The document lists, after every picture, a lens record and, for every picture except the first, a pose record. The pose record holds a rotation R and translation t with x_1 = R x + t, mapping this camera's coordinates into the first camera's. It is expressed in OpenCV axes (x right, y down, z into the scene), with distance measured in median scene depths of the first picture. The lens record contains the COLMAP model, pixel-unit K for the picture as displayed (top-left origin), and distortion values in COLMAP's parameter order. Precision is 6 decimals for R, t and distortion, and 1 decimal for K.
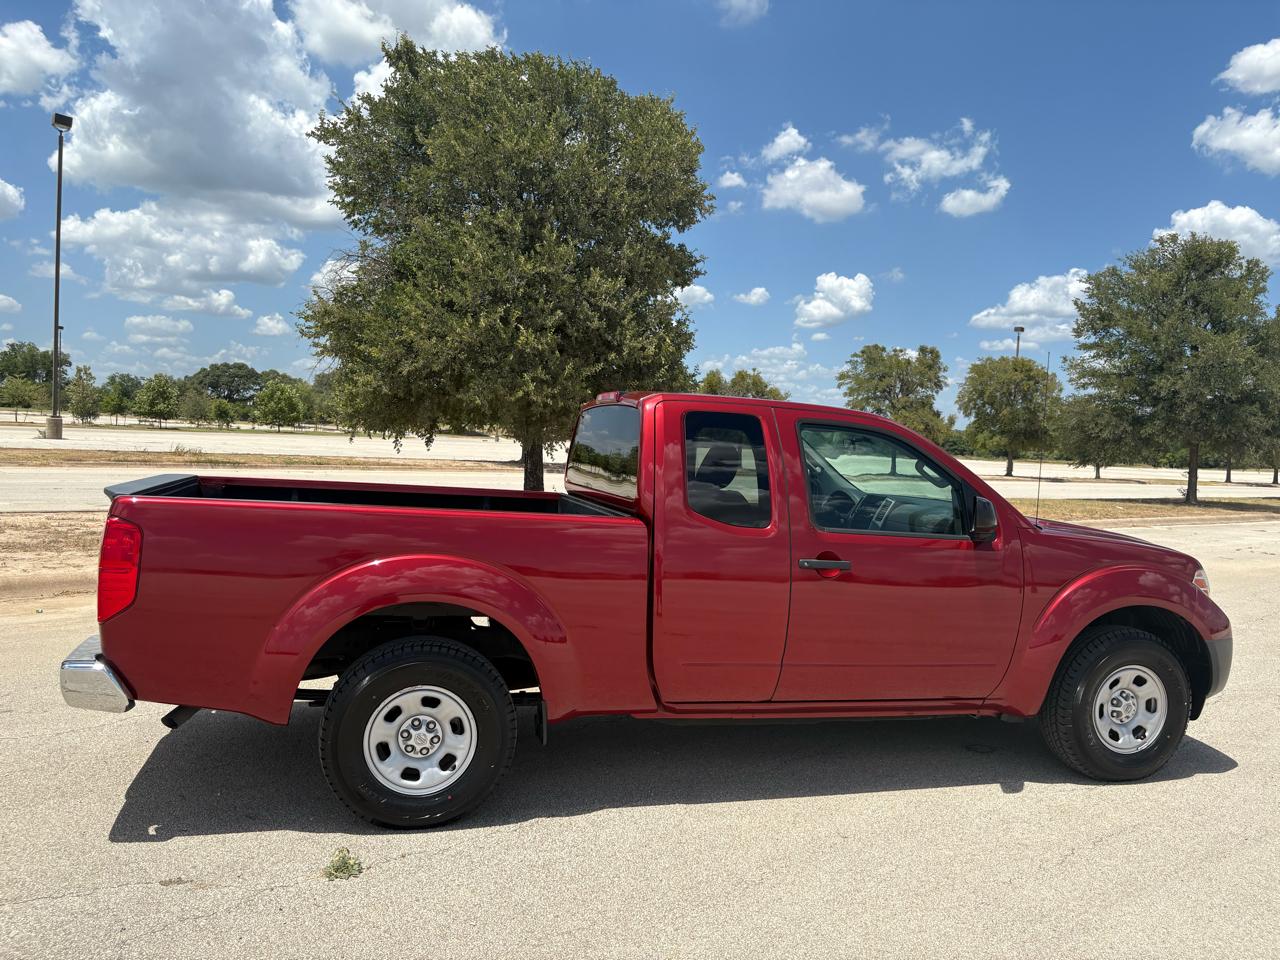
lens RADIAL K [[970.9, 0, 637.9], [0, 970.9, 485.4], [0, 0, 1]] dist [0.015612, -0.003688]
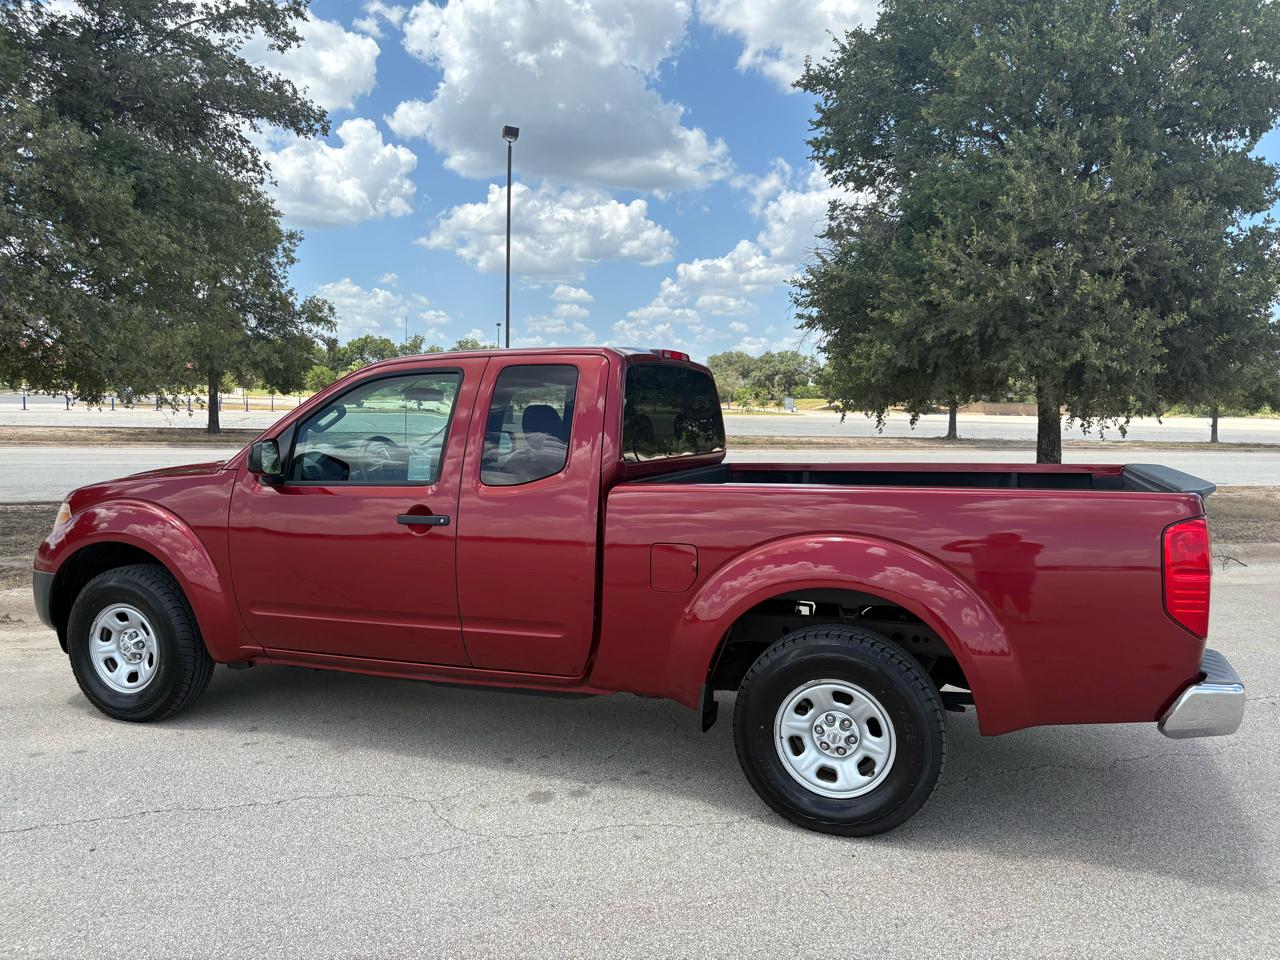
lens RADIAL K [[973.2, 0, 634.1], [0, 973.2, 490.8], [0, 0, 1]] dist [0.019566, -0.016059]
pose [[0.924421, 0.009451, -0.381256, -0.147401], [0.001788, 0.999575, 0.029114, -0.008310], [0.381369, -0.027595, 0.924011, 0.106925]]
